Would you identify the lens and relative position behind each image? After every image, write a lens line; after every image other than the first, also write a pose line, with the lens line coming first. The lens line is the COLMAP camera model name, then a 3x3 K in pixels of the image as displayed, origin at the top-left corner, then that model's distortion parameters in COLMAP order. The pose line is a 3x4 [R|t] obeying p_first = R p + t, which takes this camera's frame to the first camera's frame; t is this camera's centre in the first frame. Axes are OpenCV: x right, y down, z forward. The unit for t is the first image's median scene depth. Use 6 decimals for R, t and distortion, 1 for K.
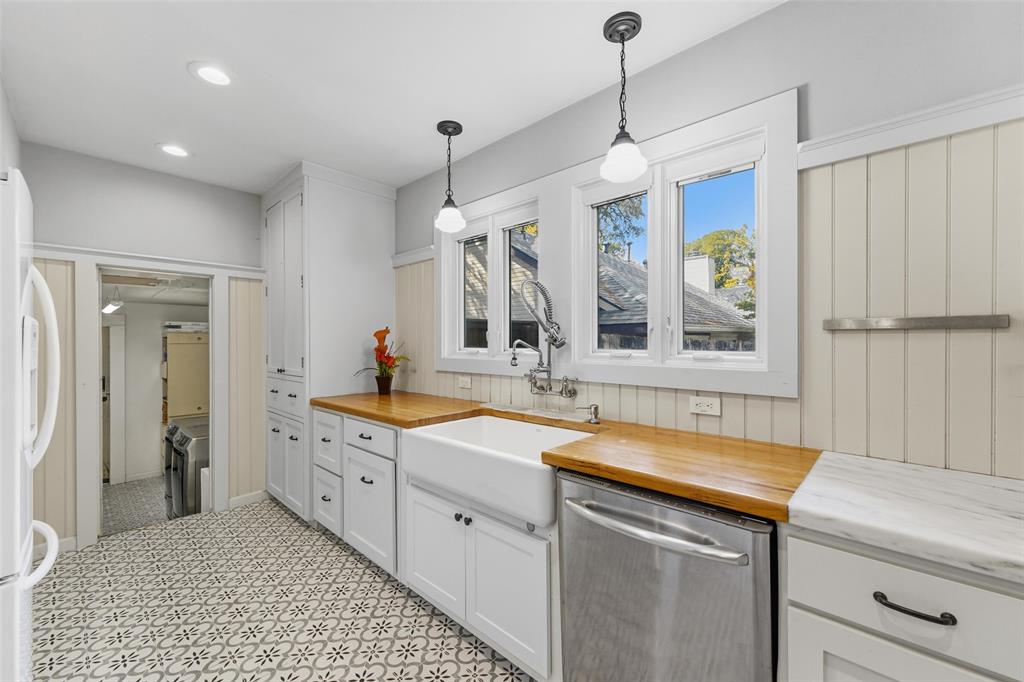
lens RADIAL K [[404.2, 0, 501.9], [0, 404.2, 343.7], [0, 0, 1]] dist [0.001799, -0.000529]
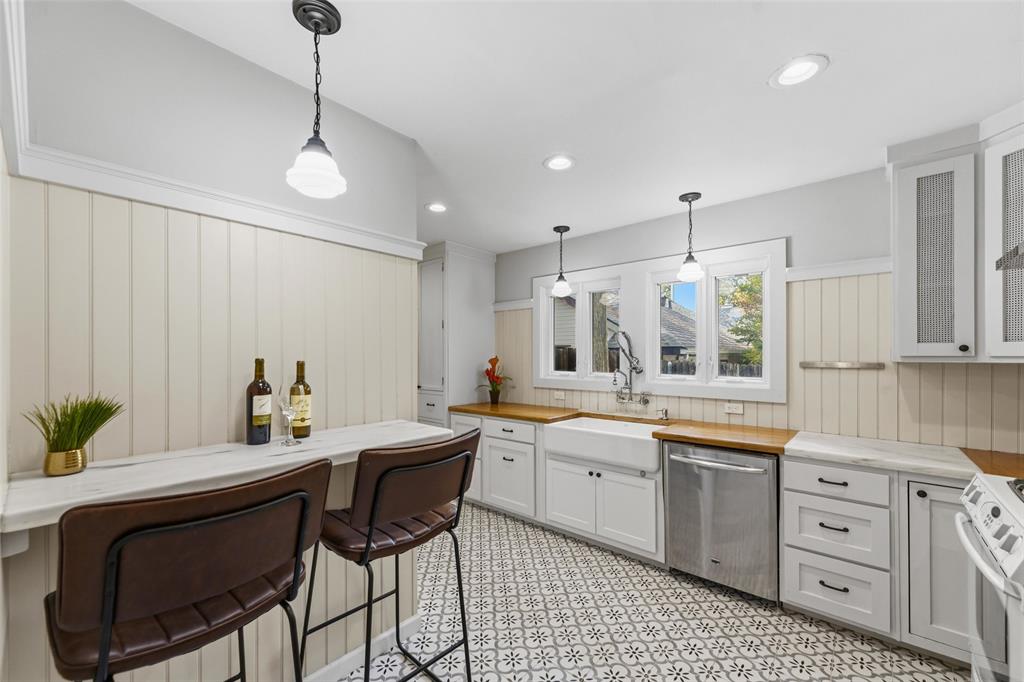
lens RADIAL K [[414.1, 0, 483.0], [0, 414.1, 355.1], [0, 0, 1]] dist [-0.015177, 0.000236]
pose [[0.999942, 0.002587, 0.010470, -0.516376], [-0.002545, 0.999989, -0.004052, -0.057360], [-0.010481, 0.004025, 0.999937, -0.660689]]
